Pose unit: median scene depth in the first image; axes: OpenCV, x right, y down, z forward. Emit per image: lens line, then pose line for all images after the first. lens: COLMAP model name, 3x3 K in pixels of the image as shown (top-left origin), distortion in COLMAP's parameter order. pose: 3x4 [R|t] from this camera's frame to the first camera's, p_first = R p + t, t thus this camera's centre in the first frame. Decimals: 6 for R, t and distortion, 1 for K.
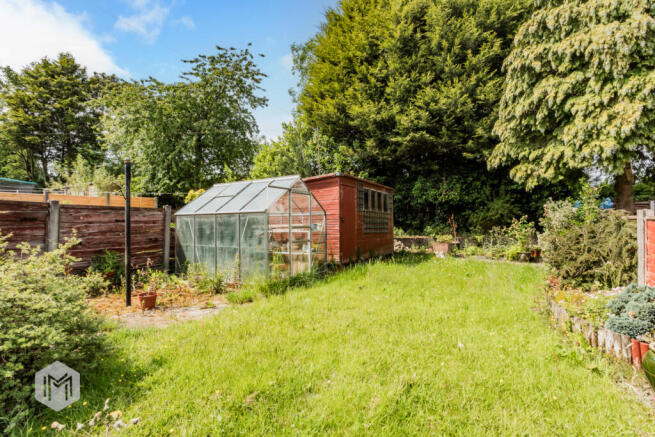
lens RADIAL K [[311.8, 0, 327.5], [0, 311.8, 218.5], [0, 0, 1]] dist [0.002628, 0.000574]
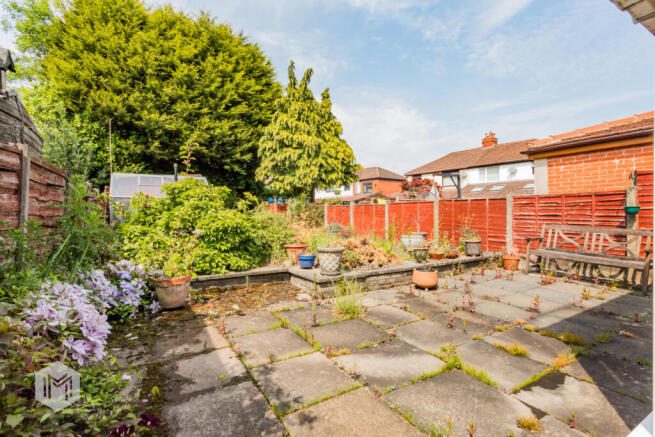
lens RADIAL K [[311.8, 0, 327.5], [0, 311.8, 218.5], [0, 0, 1]] dist [0.002628, 0.000574]
pose [[0.455396, -0.016432, 0.890137, -0.723364], [-0.015708, 0.999526, 0.026488, 0.012872], [-0.890150, -0.026045, 0.454922, -0.199623]]
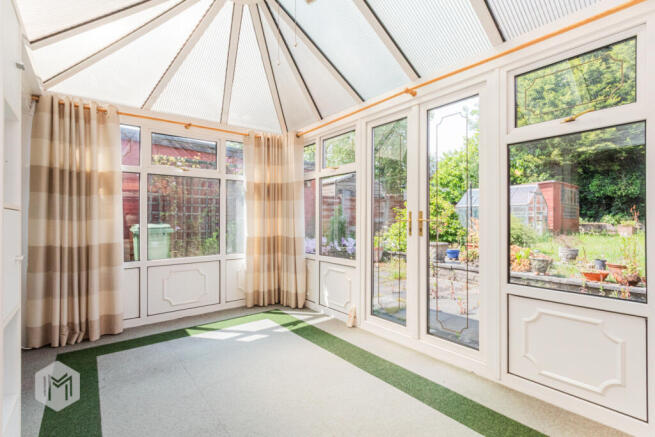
lens RADIAL K [[311.8, 0, 327.5], [0, 311.8, 218.5], [0, 0, 1]] dist [0.002628, 0.000574]
pose [[0.945034, 0.004776, -0.326938, -0.366239], [0.001714, 0.999807, 0.019563, 0.014108], [0.326968, -0.019048, 0.944843, -0.618133]]
